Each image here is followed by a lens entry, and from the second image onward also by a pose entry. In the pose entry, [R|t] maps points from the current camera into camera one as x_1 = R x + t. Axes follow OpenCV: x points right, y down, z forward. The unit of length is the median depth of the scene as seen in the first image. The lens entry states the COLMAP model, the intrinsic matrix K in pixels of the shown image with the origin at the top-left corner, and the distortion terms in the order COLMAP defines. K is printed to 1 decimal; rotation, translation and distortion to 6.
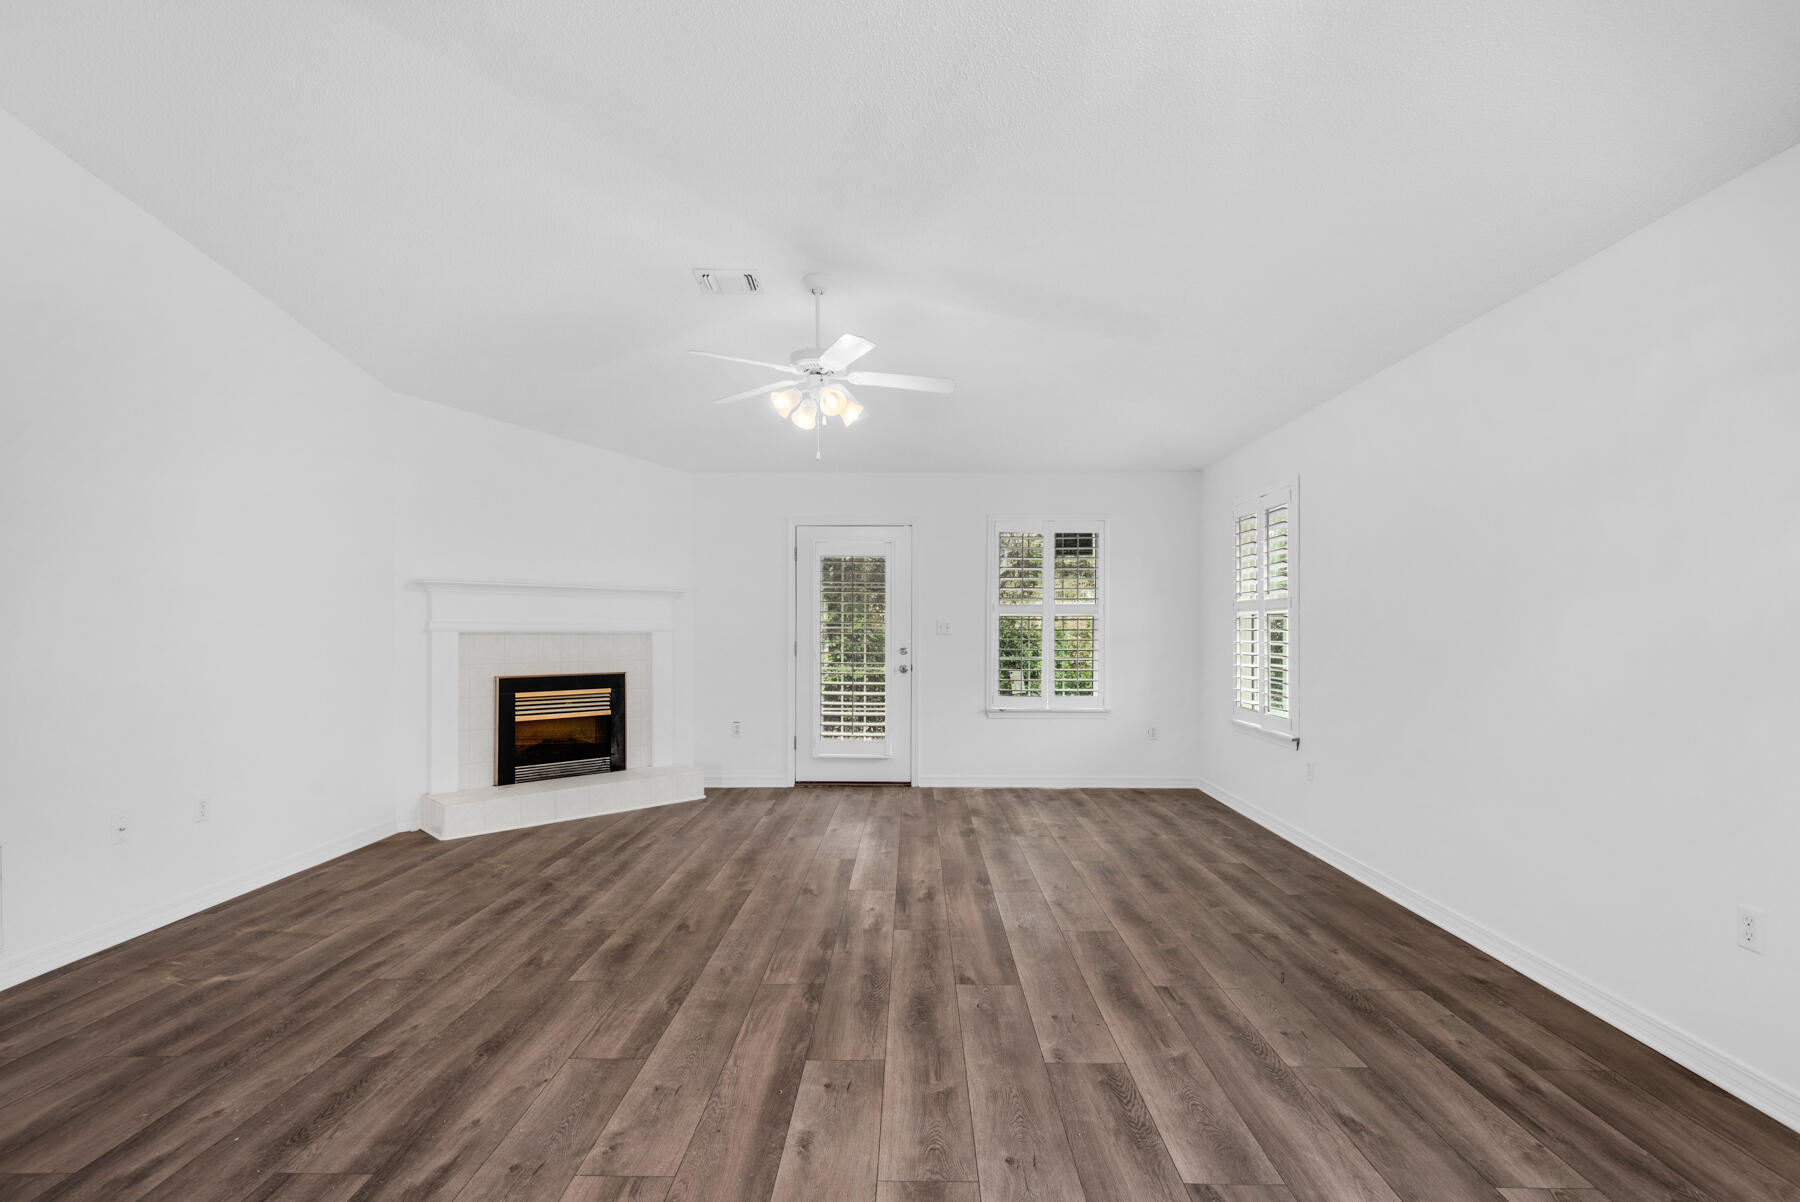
lens RADIAL K [[818.1, 0, 896.0], [0, 818.1, 624.8], [0, 0, 1]] dist [0.034212, -0.020410]
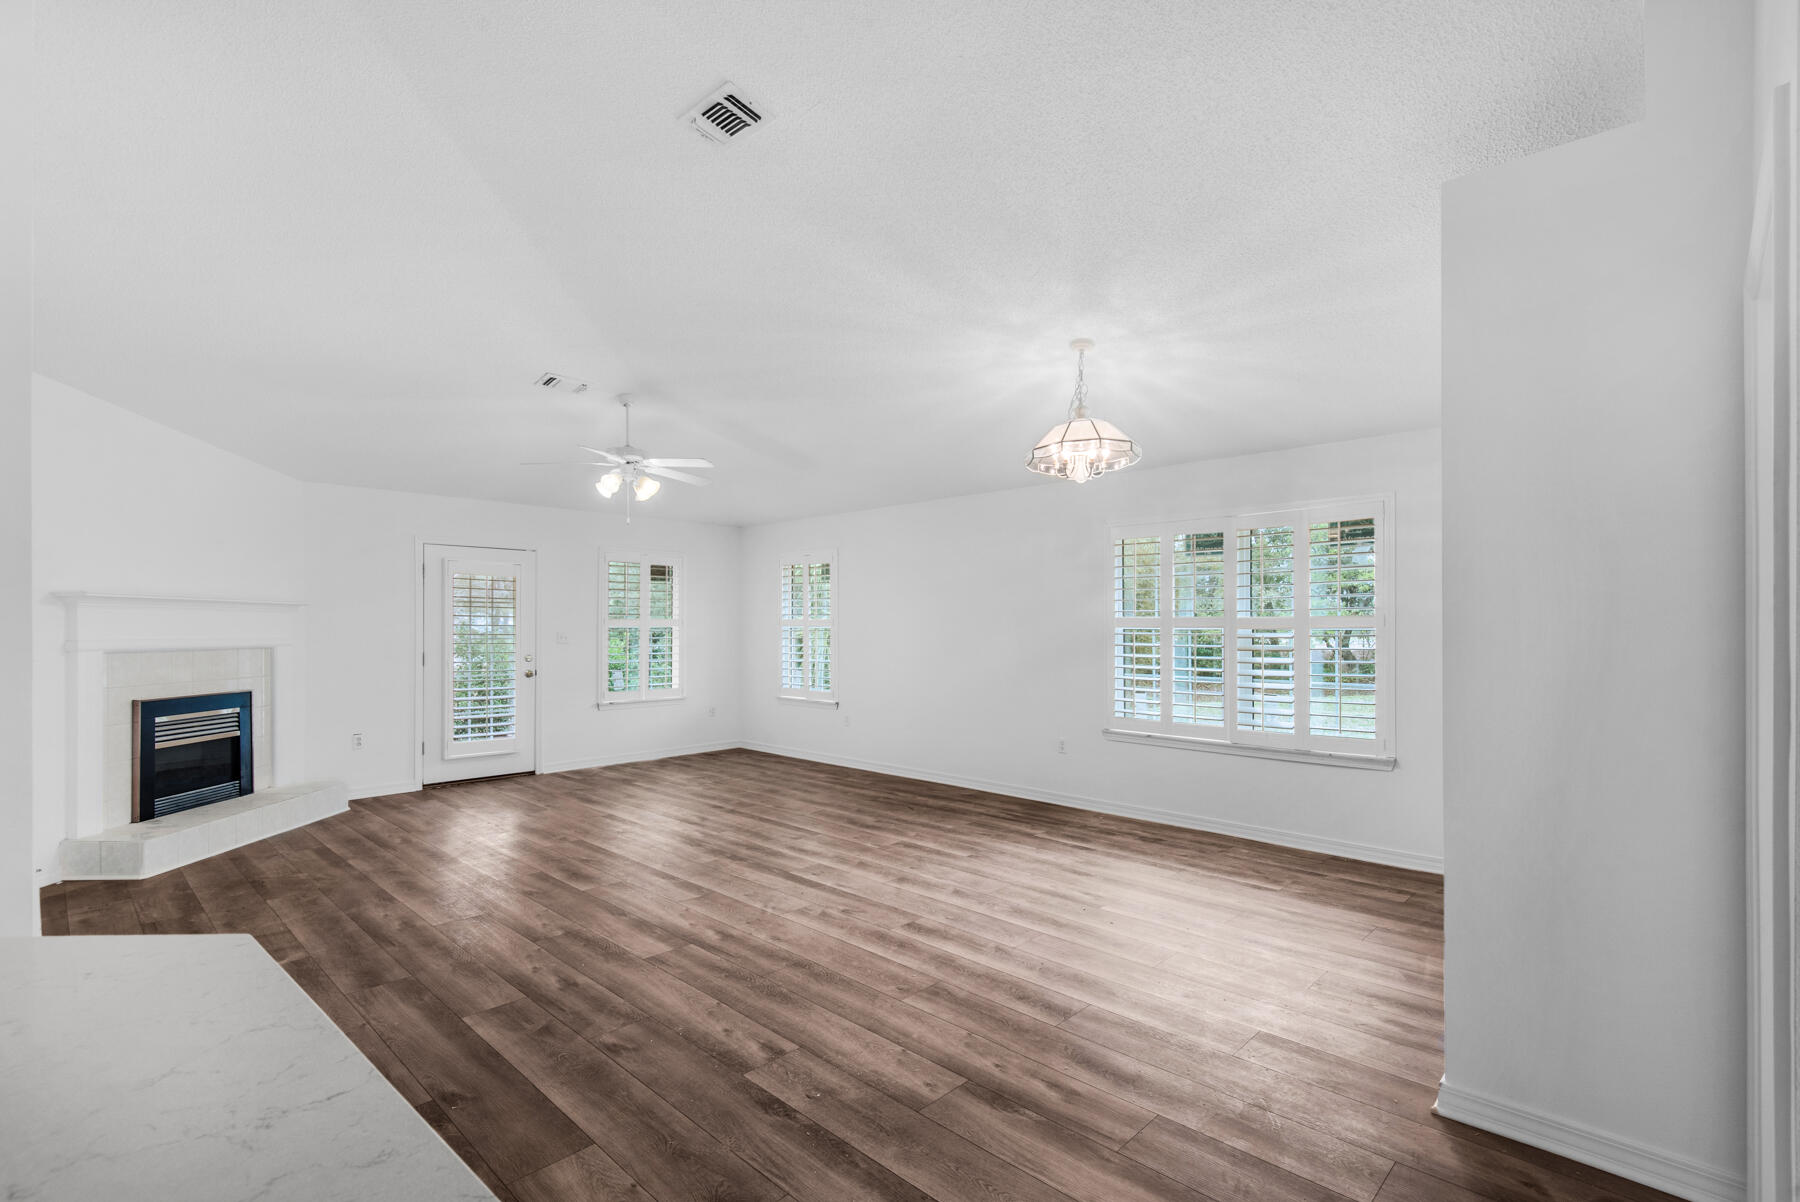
lens RADIAL K [[818.1, 0, 896.0], [0, 818.1, 624.8], [0, 0, 1]] dist [0.034212, -0.020410]
pose [[0.689777, 0.000363, 0.724022, -0.841185], [-0.002837, 0.999994, 0.002201, -0.034388], [-0.724016, -0.003573, 0.689773, -0.317778]]
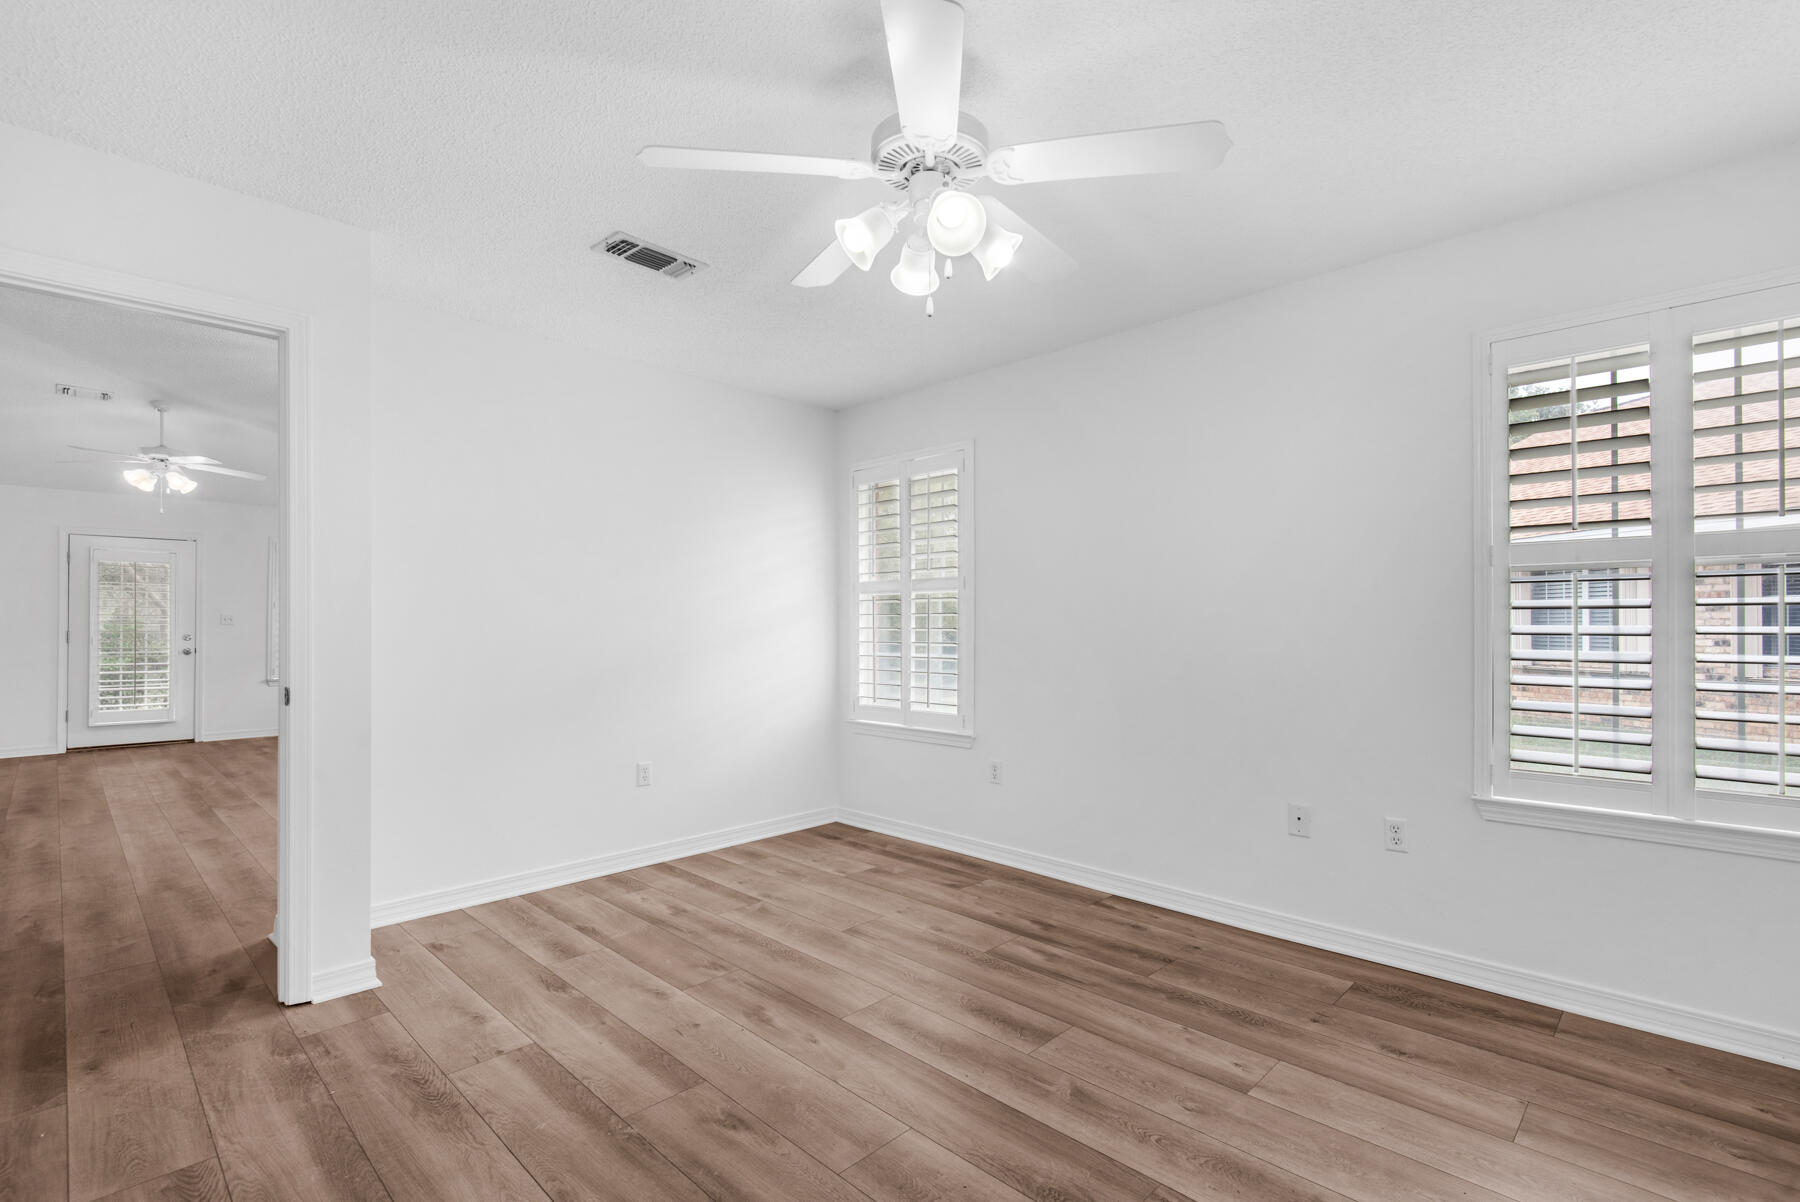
lens RADIAL K [[808.0, 0, 848.1], [0, 808.0, 619.3], [0, 0, 1]] dist [0.024254, 0.000205]
pose [[0.708005, 0.004757, 0.706191, -0.295812], [-0.001703, 0.999986, -0.005029, 0.013538], [-0.706205, 0.002358, 0.708004, -1.160110]]
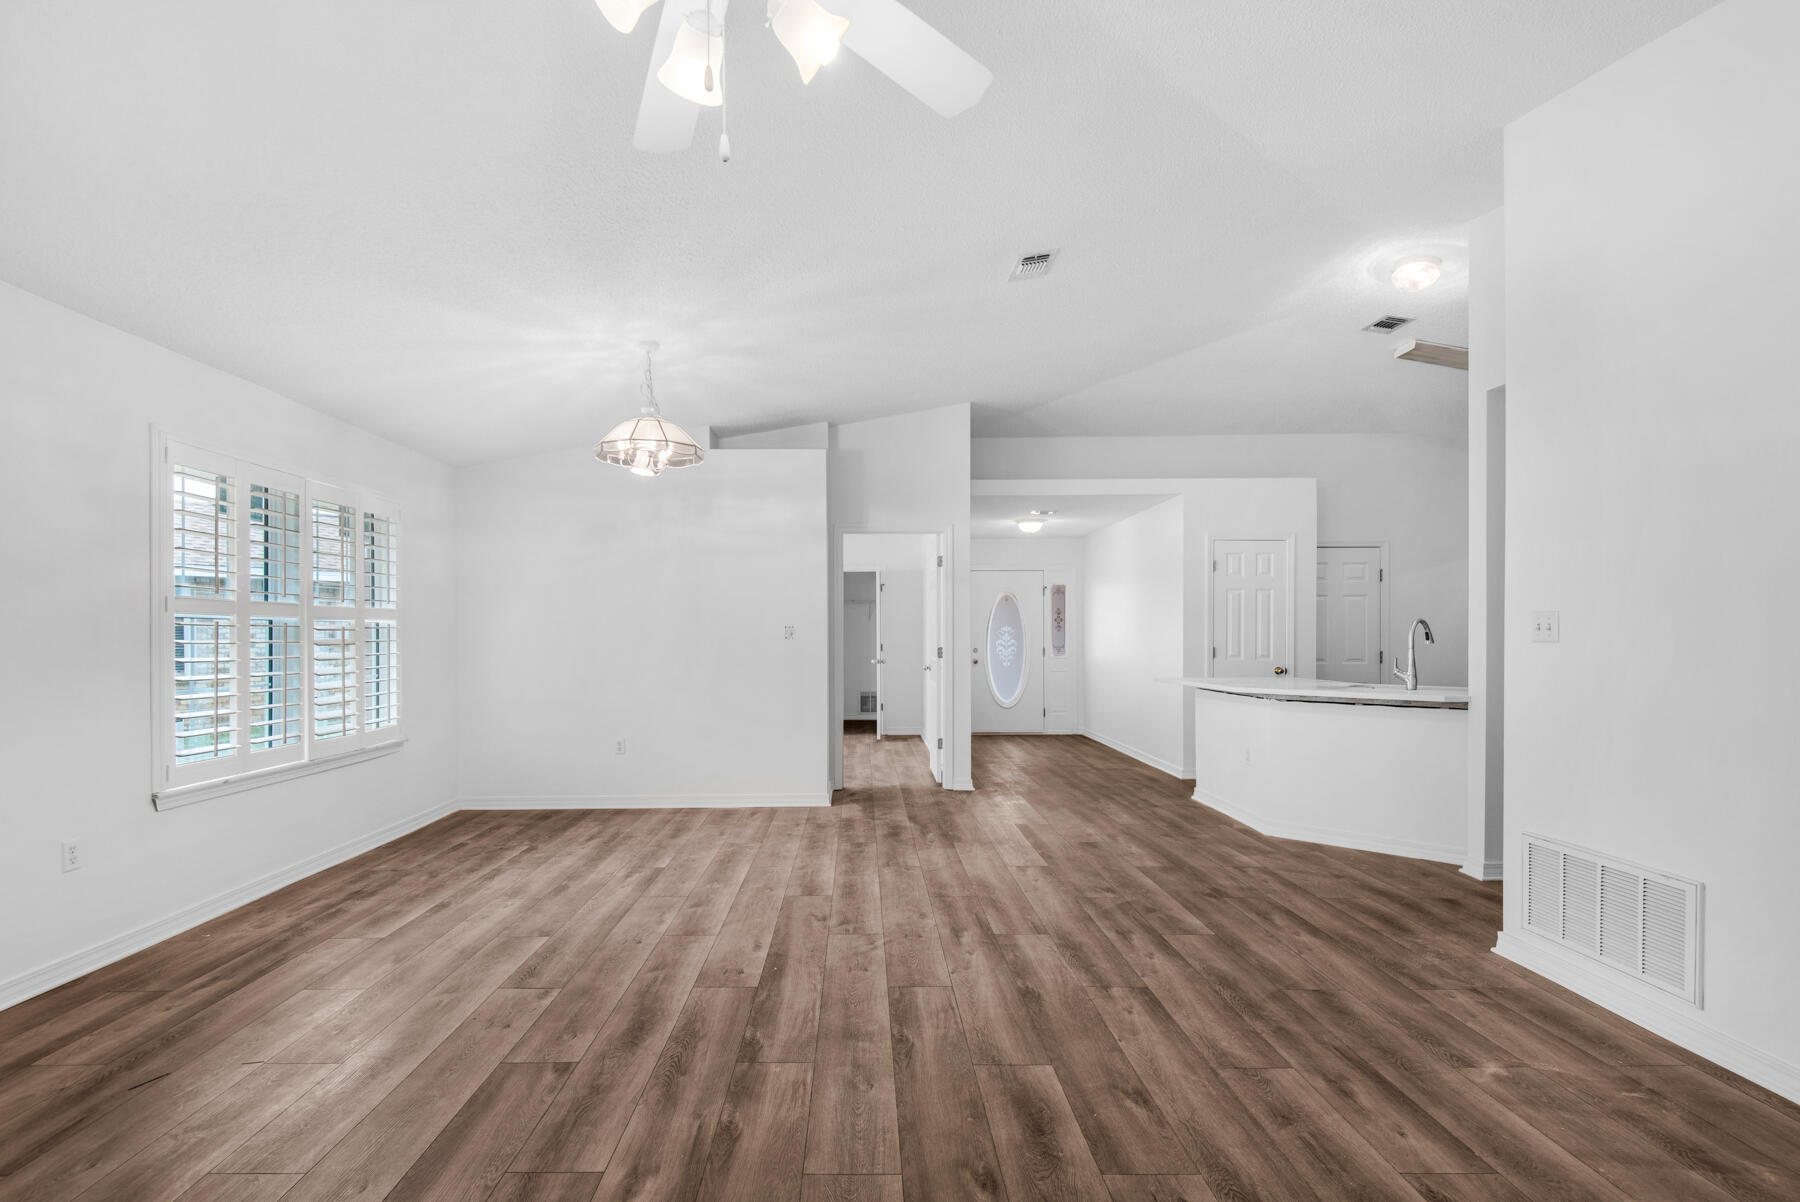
lens RADIAL K [[857.9, 0, 863.0], [0, 857.9, 645.1], [0, 0, 1]] dist [0.037154, -0.026581]
pose [[-0.999778, 0.004183, -0.020643, -0.153710], [0.004044, 0.999969, 0.006748, 0.007169], [0.020670, 0.006663, -0.999764, 1.453464]]
